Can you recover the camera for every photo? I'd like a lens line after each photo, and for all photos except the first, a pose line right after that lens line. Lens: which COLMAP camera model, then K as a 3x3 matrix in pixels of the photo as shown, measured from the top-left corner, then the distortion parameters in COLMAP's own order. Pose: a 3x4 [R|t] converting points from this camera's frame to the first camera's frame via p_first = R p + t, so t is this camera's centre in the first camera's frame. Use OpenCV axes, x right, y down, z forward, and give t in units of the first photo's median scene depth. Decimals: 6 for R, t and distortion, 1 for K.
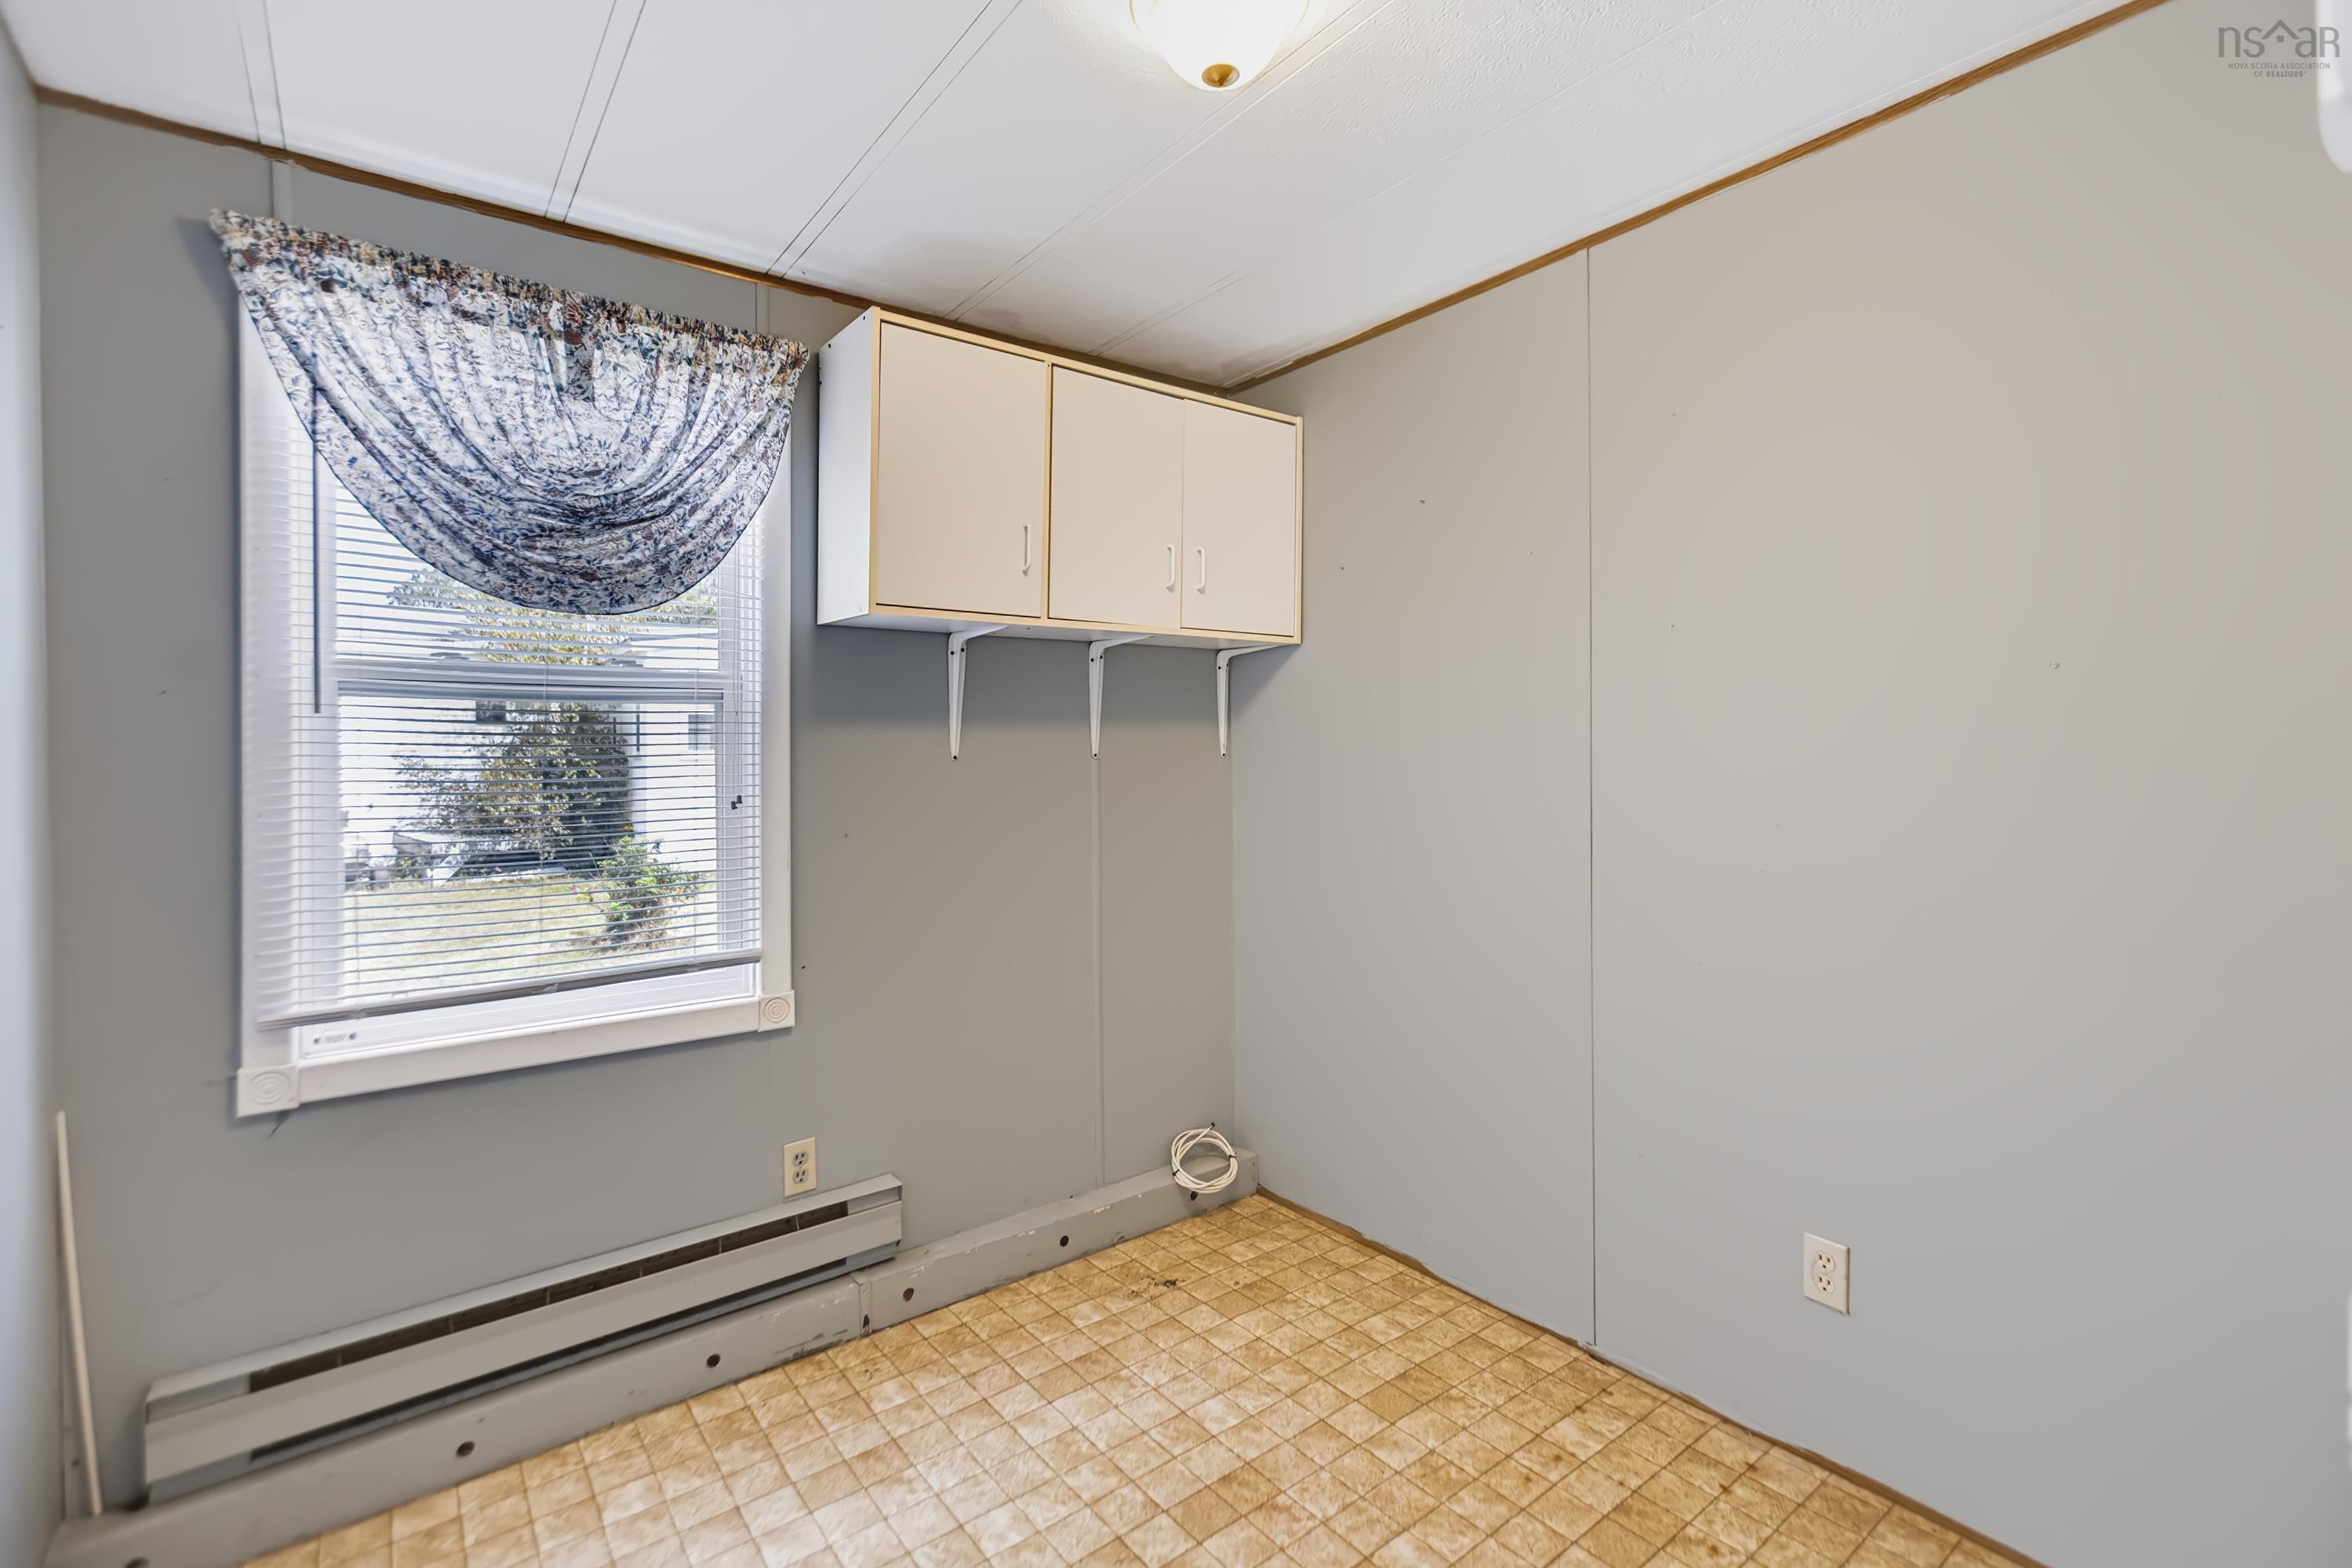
lens RADIAL K [[1045.8, 0, 1160.3], [0, 1045.8, 754.2], [0, 0, 1]] dist [-0.017972, 0.011618]
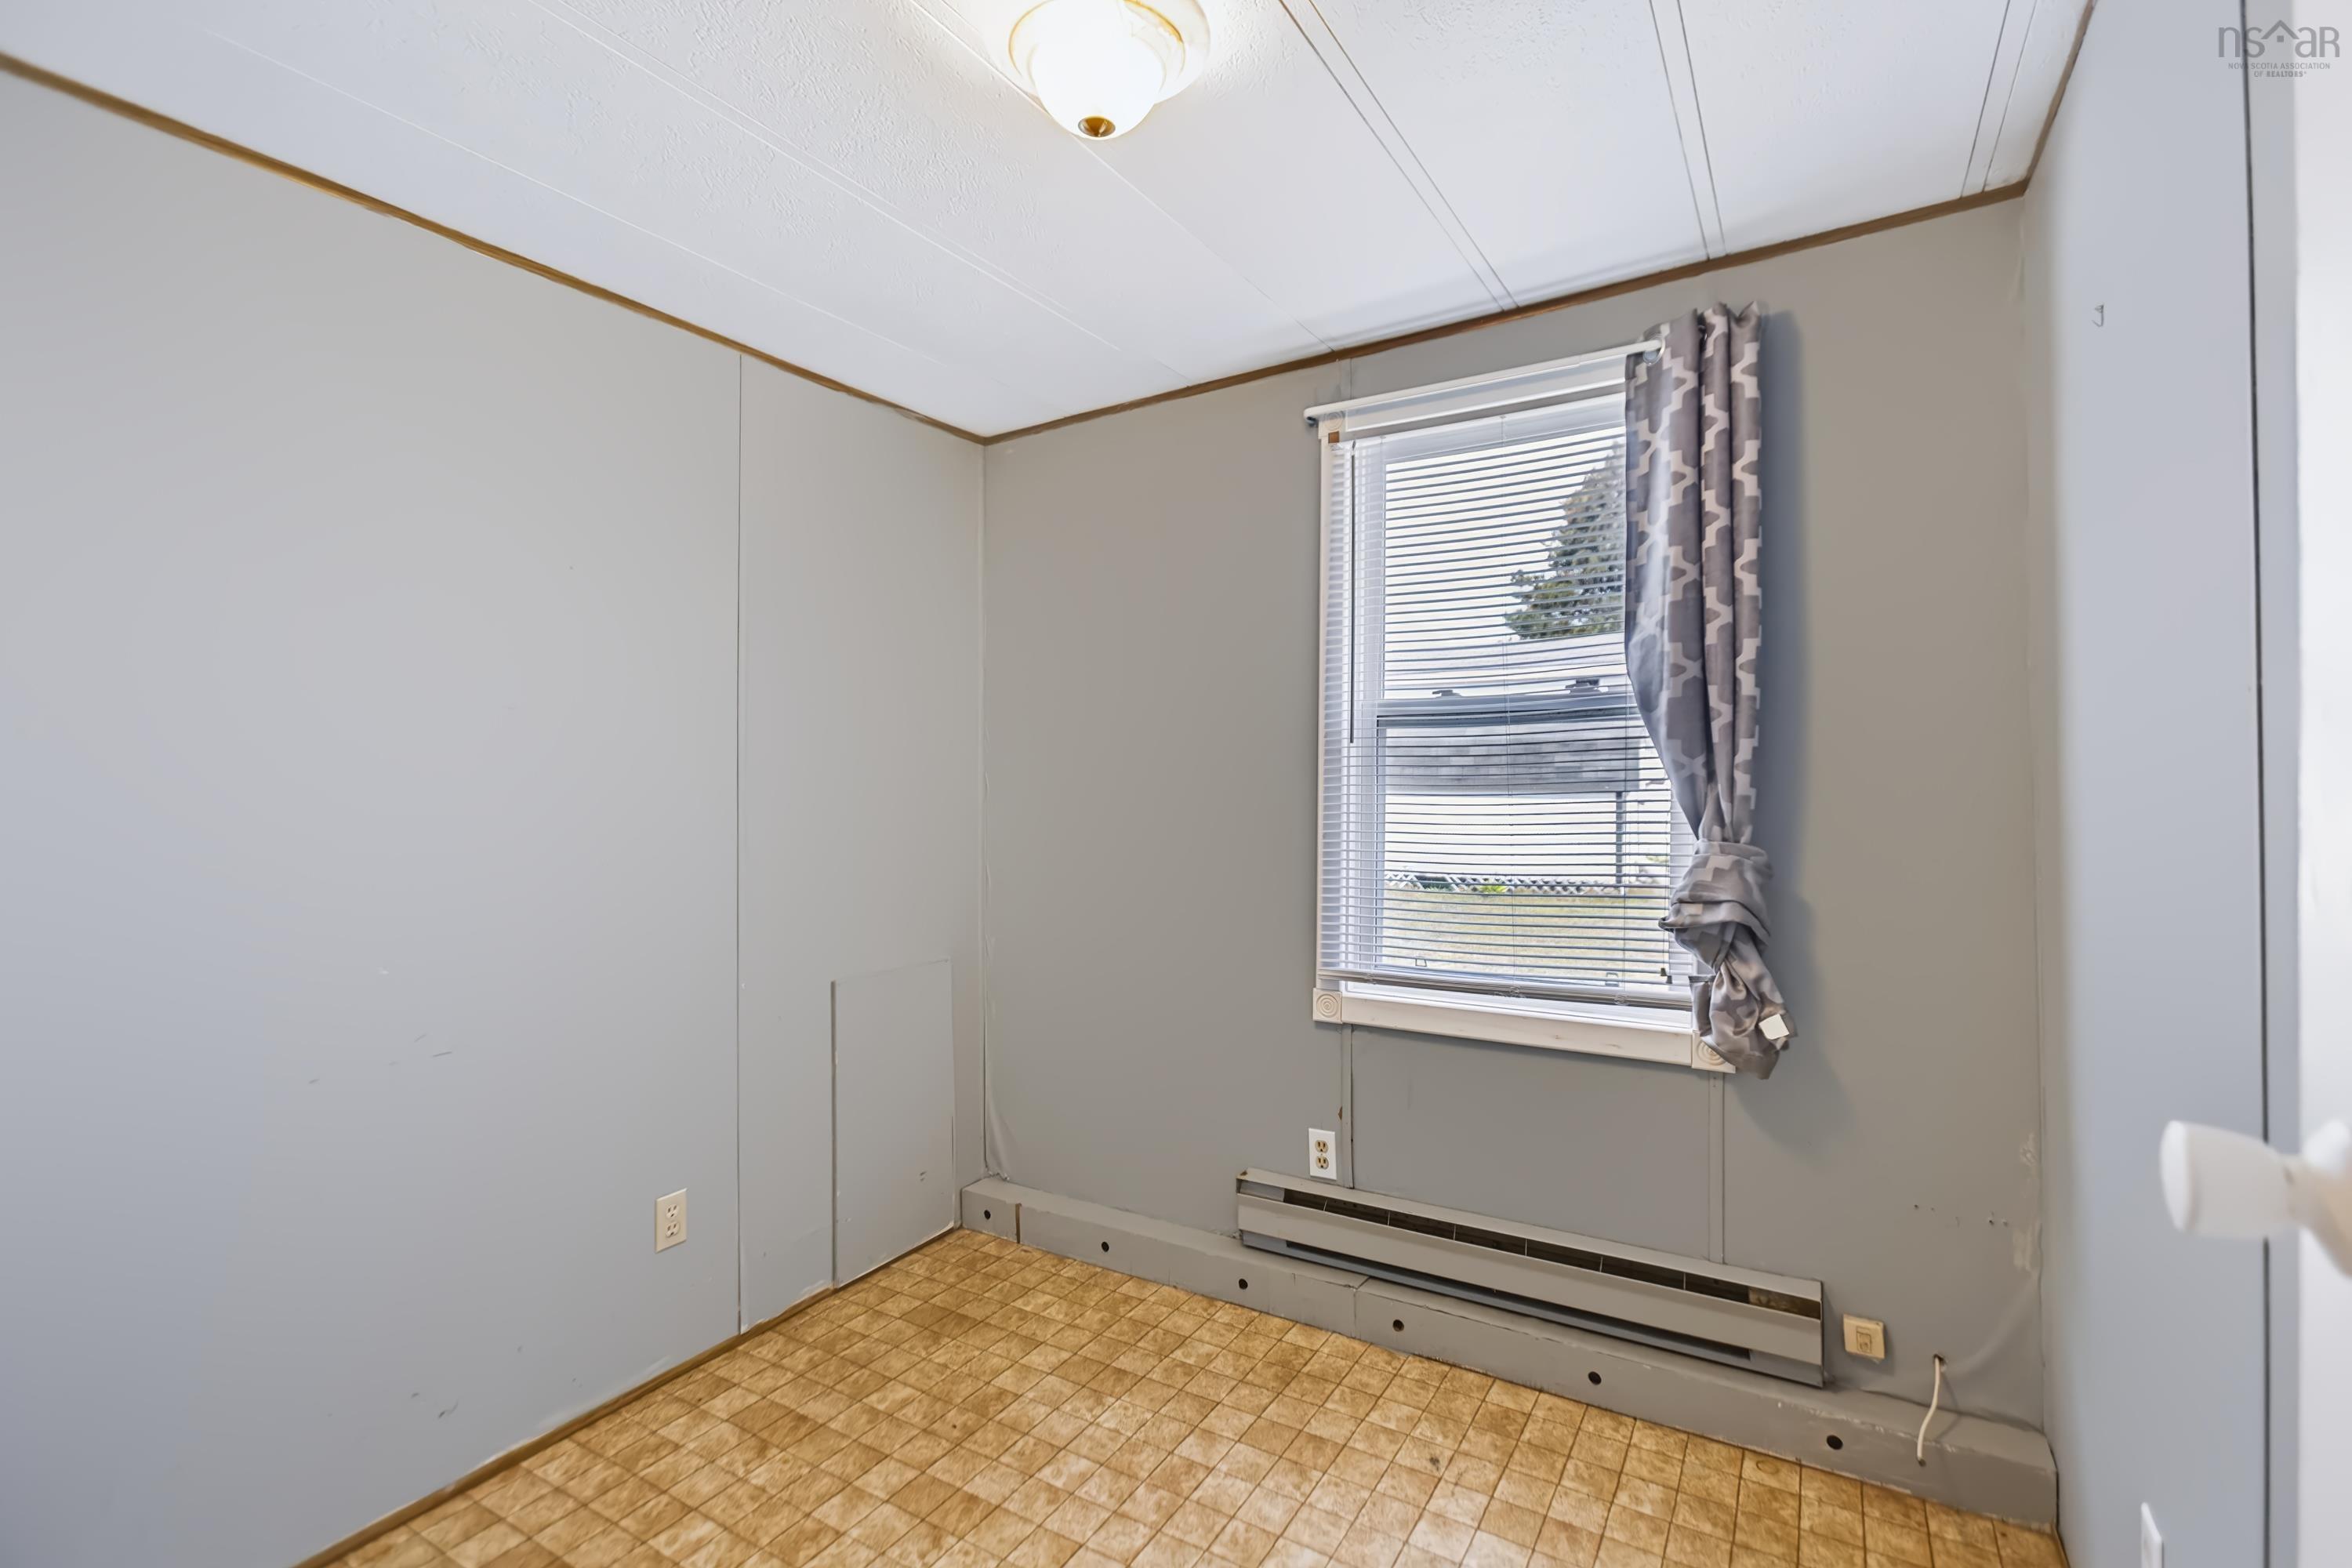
lens RADIAL K [[1045.8, 0, 1215.3], [0, 1045.8, 756.3], [0, 0, 1]] dist [-0.017972, 0.011618]
pose [[0.362460, -0.010897, -0.931936, 0.489749], [0.004032, 0.999941, -0.010124, -0.010485], [0.931991, -0.000088, 0.362482, 0.374418]]
